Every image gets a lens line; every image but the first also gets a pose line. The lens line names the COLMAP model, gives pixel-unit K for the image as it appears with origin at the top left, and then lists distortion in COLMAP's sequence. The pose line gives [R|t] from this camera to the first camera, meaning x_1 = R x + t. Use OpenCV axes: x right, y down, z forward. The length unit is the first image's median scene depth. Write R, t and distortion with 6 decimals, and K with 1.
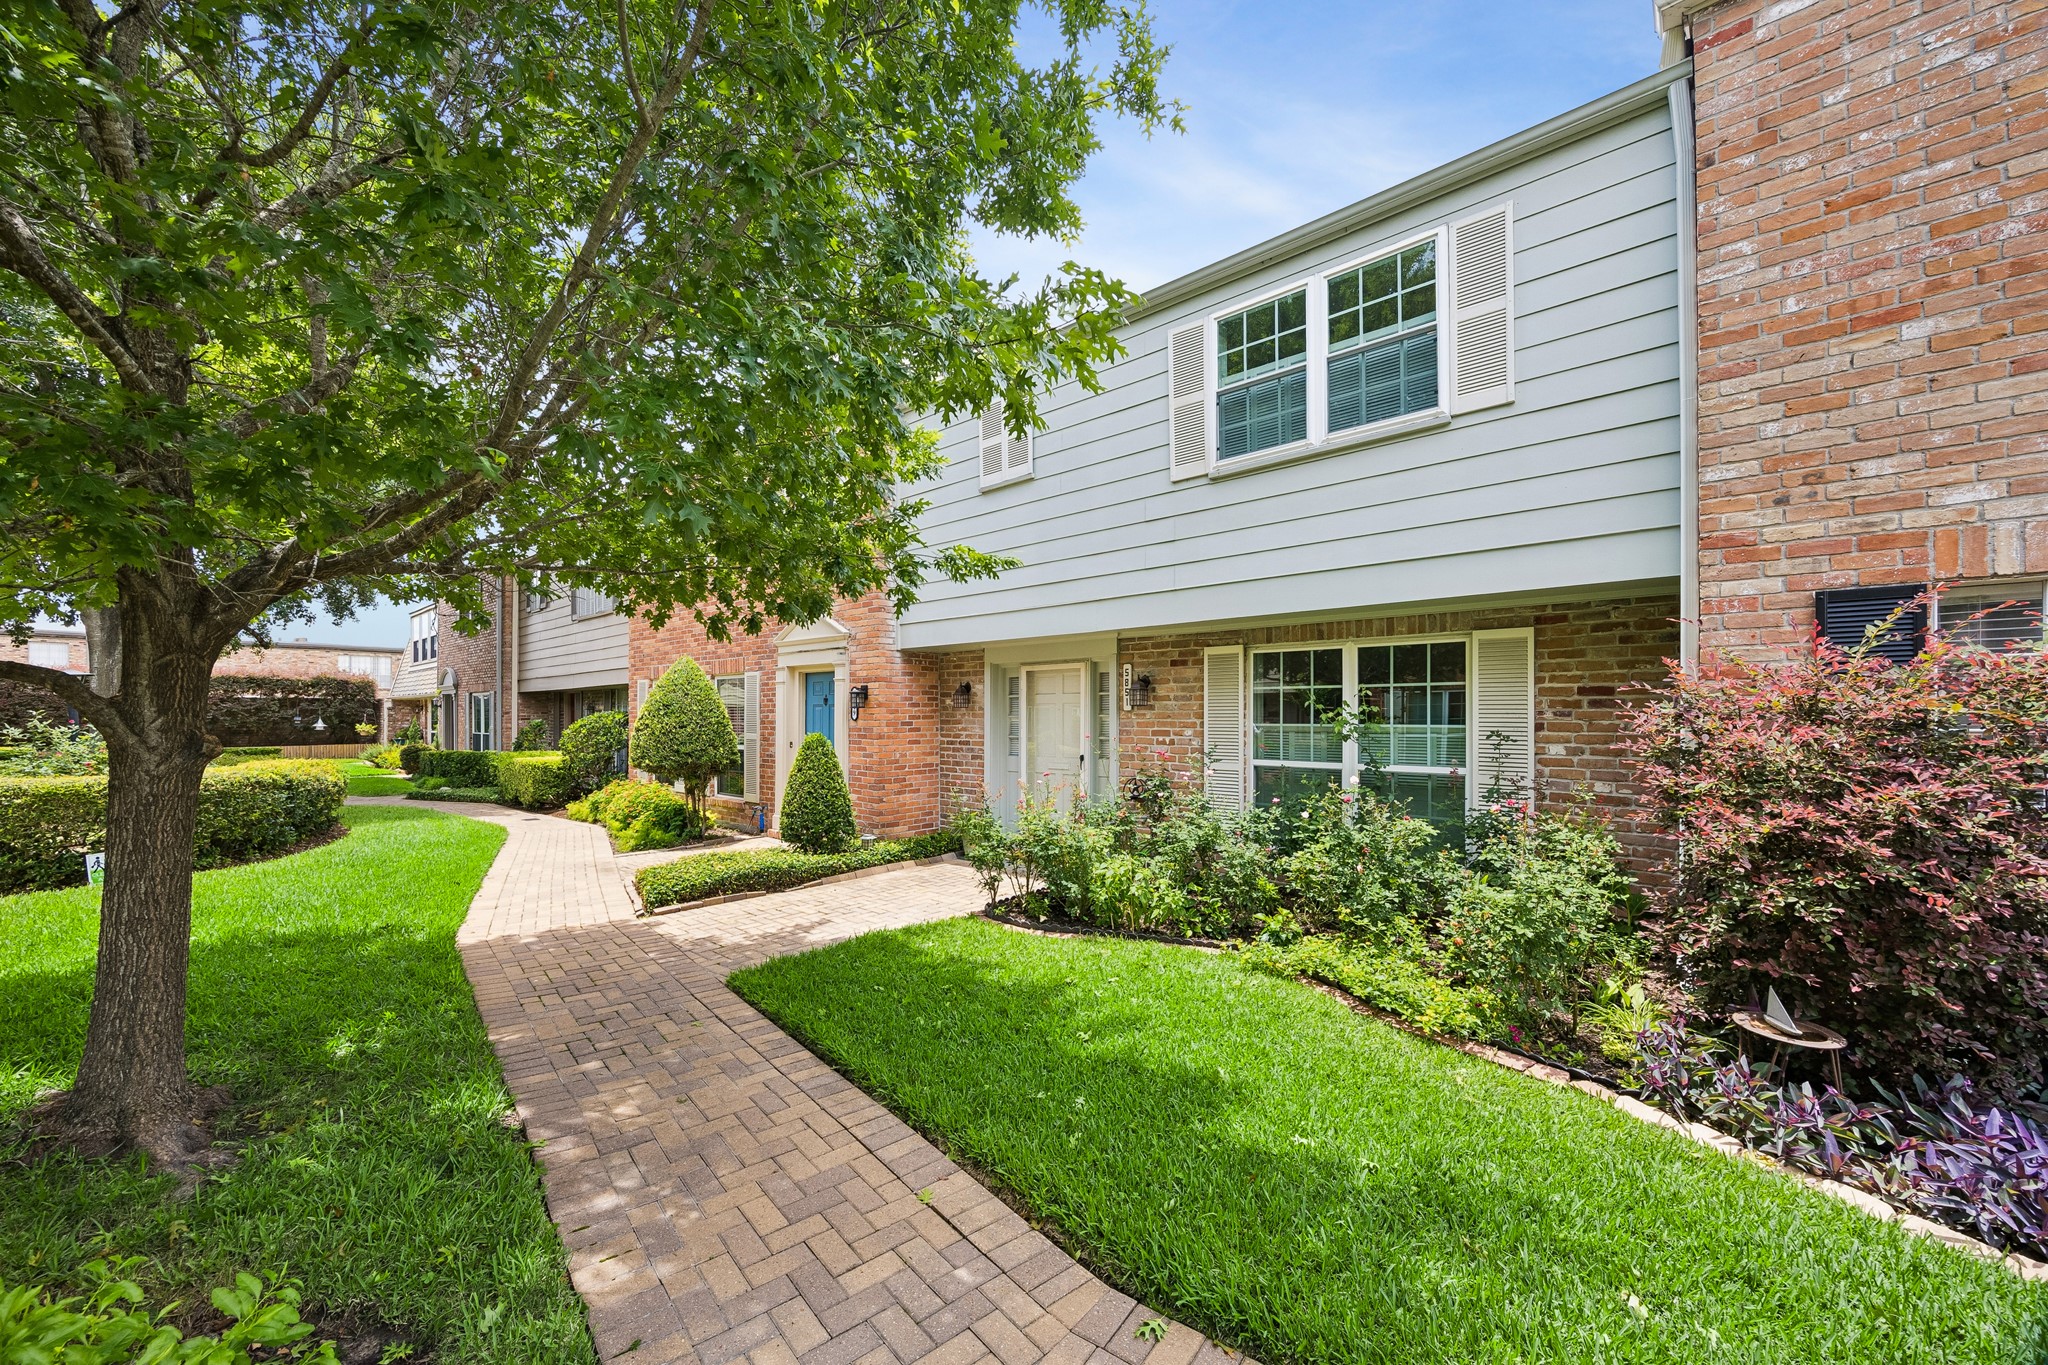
lens RADIAL K [[838.9, 0, 1022.1], [0, 838.9, 704.2], [0, 0, 1]] dist [-0.000300, -0.000347]
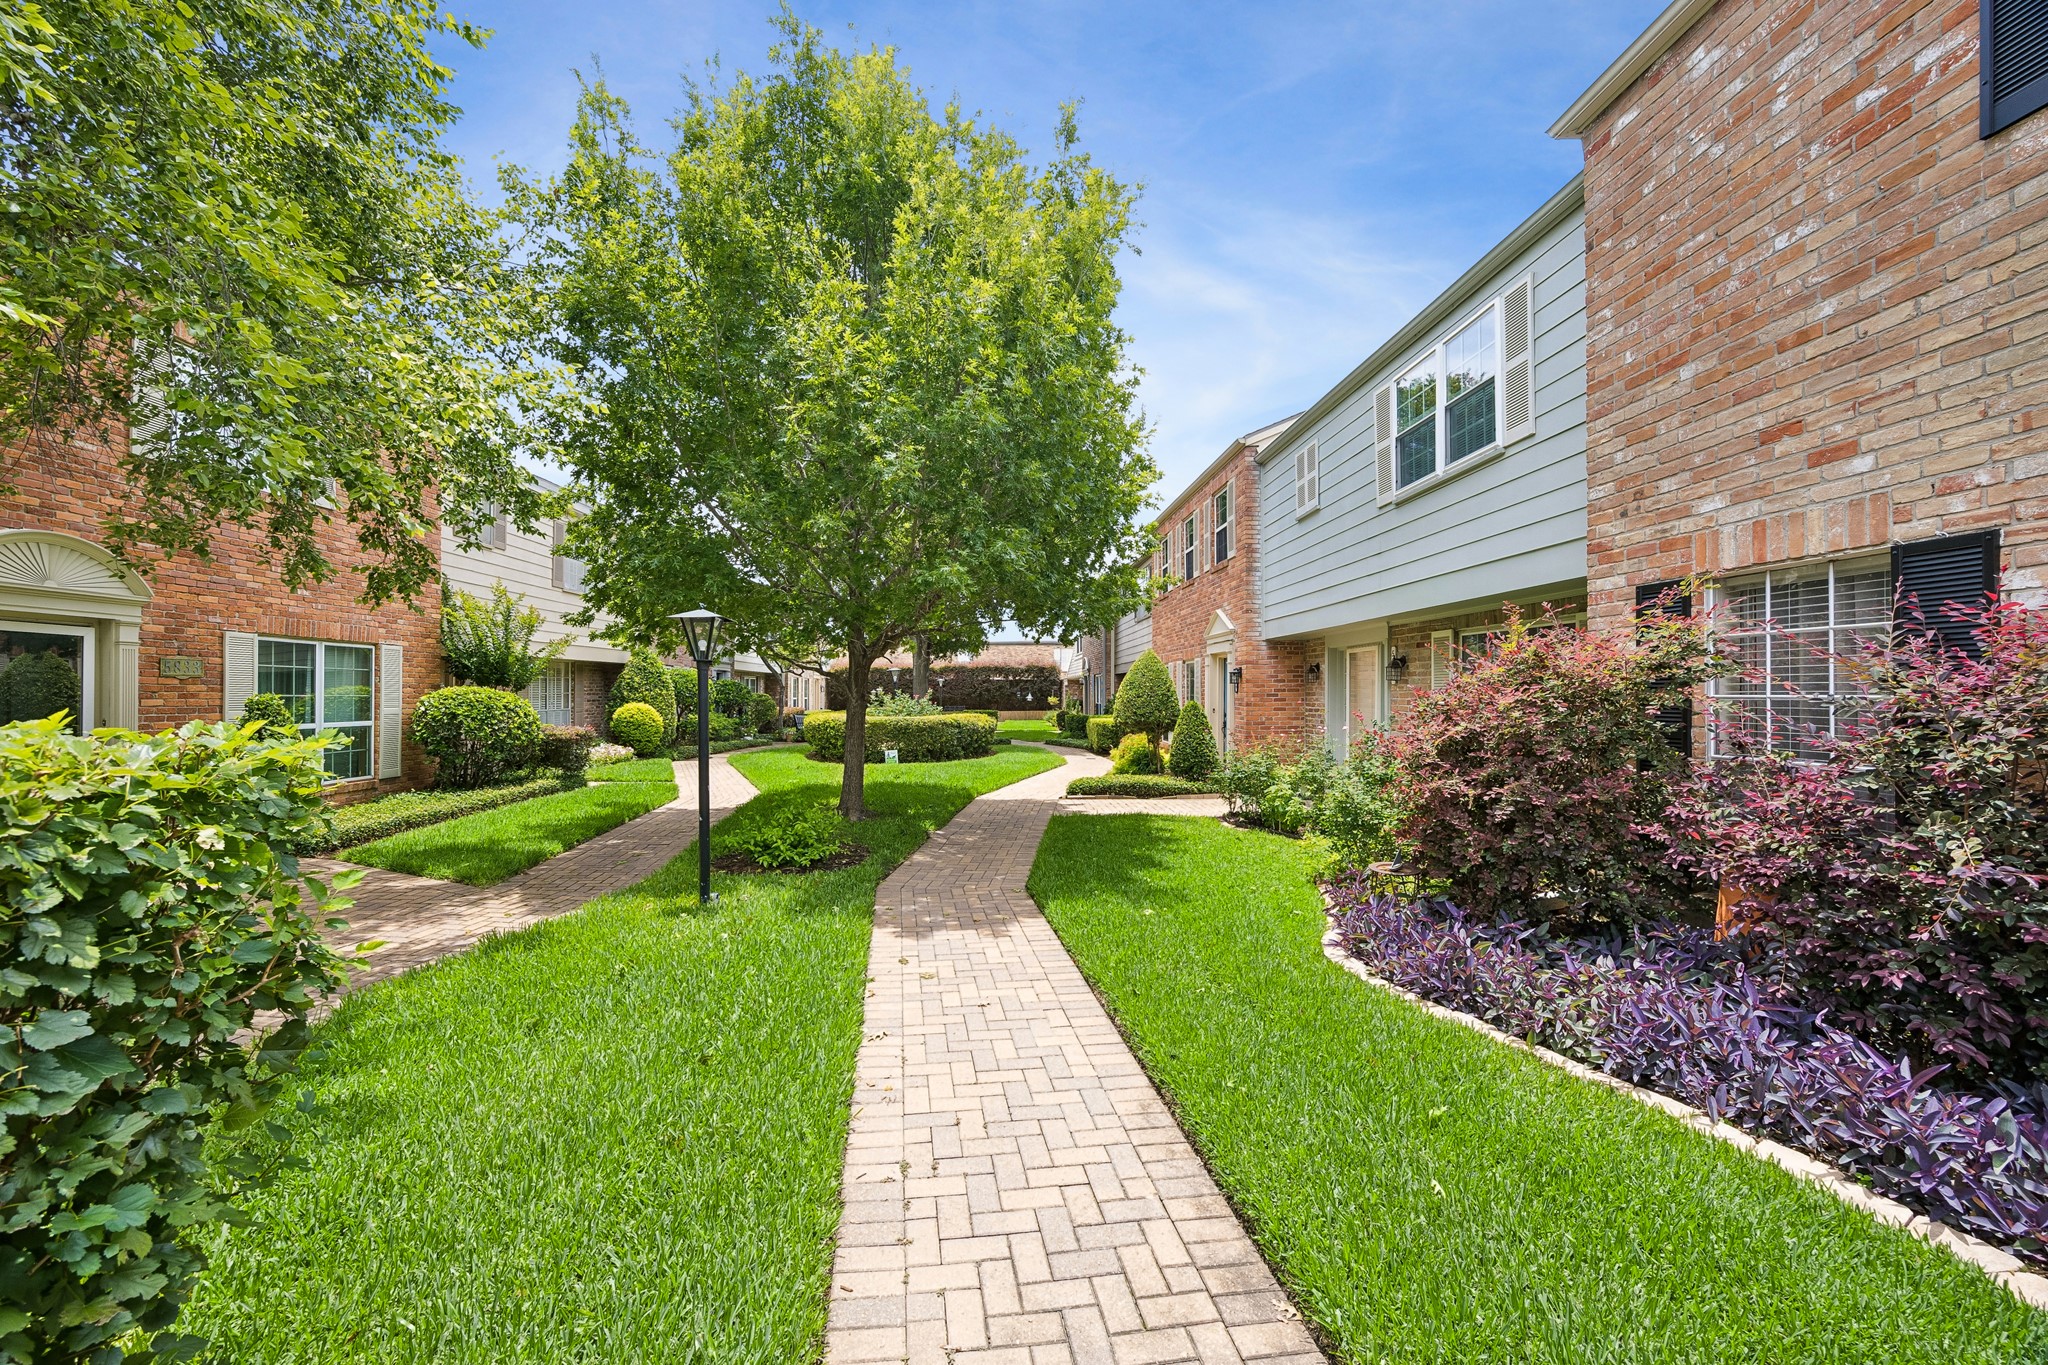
lens RADIAL K [[785.5, 0, 1025.1], [0, 785.5, 683.9], [0, 0, 1]] dist [-0.000060, -0.000877]
pose [[0.742367, -0.007429, -0.669952, 0.676937], [0.010439, 0.999945, 0.000478, 0.001769], [0.669912, -0.007348, 0.742404, -0.315694]]
